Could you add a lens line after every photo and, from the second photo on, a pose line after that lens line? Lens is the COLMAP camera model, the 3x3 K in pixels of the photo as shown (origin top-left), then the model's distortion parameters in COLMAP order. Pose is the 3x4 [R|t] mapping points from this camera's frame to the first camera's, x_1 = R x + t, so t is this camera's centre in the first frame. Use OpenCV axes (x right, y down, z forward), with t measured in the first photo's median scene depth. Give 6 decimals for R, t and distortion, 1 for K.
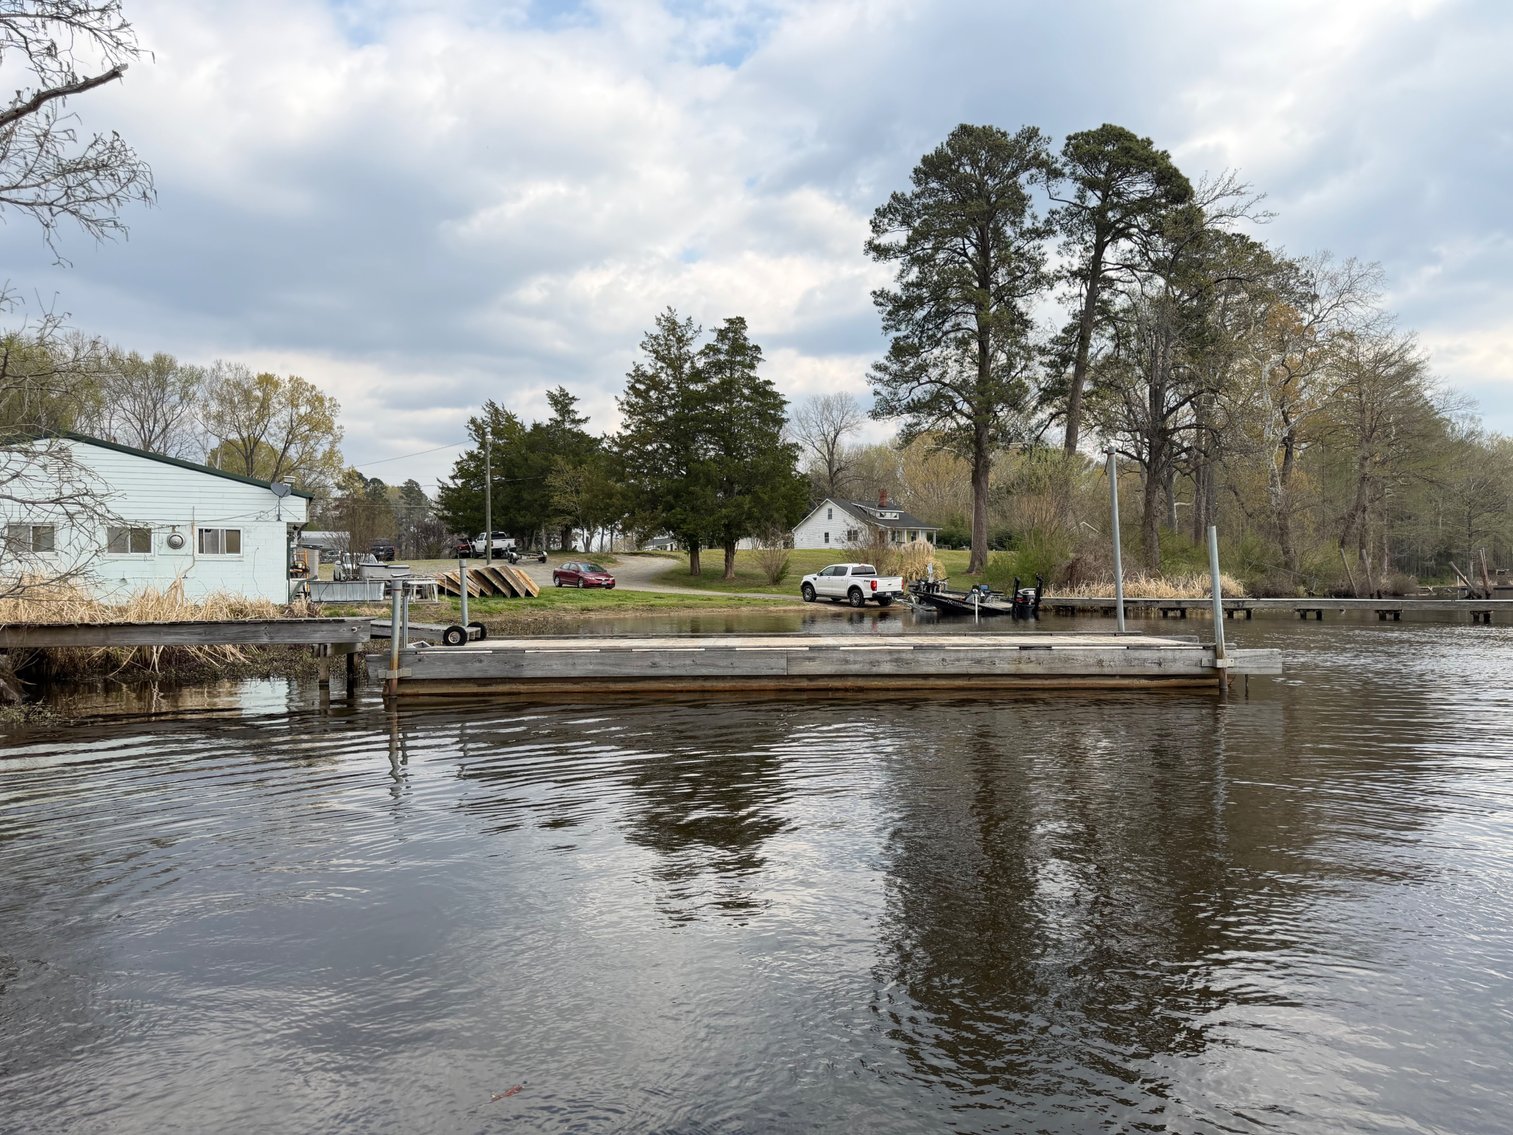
lens RADIAL K [[1079.1, 0, 756.5], [0, 1079.1, 567.5], [0, 0, 1]] dist [0.082222, -0.092417]
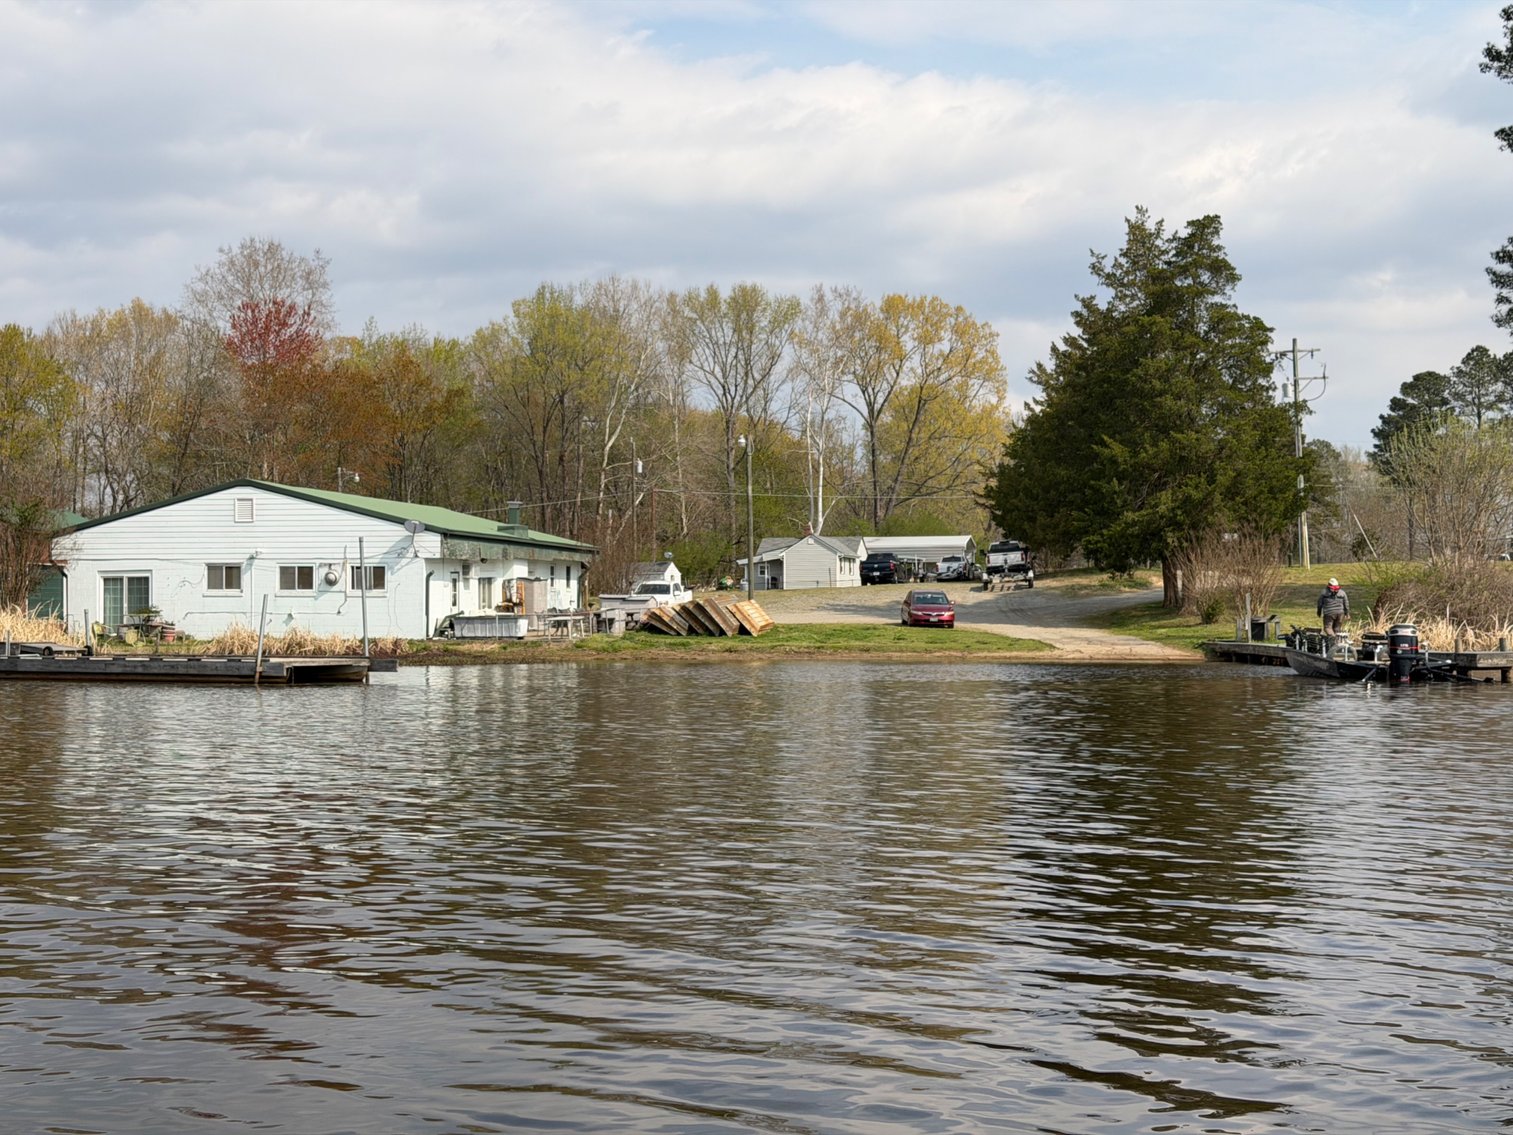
lens RADIAL K [[2162.4, 0, 756.5], [0, 2162.4, 567.5], [0, 0, 1]] dist [0.159830, -0.007735]
pose [[0.817097, -0.009581, -0.576421, 0.768063], [0.005471, 0.999946, -0.008865, -0.010709], [0.576474, 0.004090, 0.817105, -0.356672]]
